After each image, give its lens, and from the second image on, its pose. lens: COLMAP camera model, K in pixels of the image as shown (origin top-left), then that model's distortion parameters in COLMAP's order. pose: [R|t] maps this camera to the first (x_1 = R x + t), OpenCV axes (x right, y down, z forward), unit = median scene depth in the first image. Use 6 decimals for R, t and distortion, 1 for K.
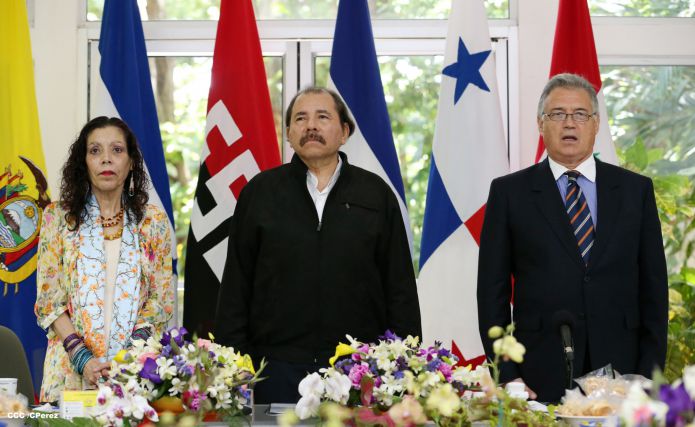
lens RADIAL K [[1771.2, 0, 347.5], [0, 1771.2, 213.5], [0, 0, 1]] dist [-0.157687, -0.548499]
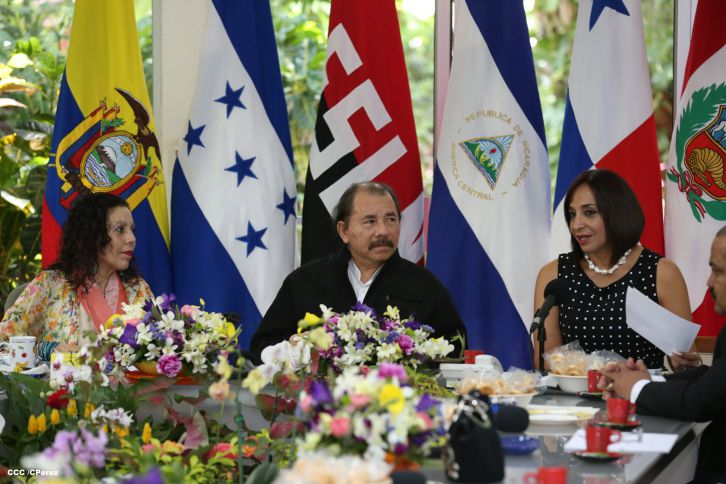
lens RADIAL K [[2780.2, 0, 363.0], [0, 2780.2, 242.0], [0, 0, 1]] dist [0.424154, 2.009427]
pose [[0.971575, 0.019306, -0.235943, 0.412630], [0.000061, 0.996649, 0.081799, -0.102747], [0.236732, -0.079488, 0.968318, -0.575982]]
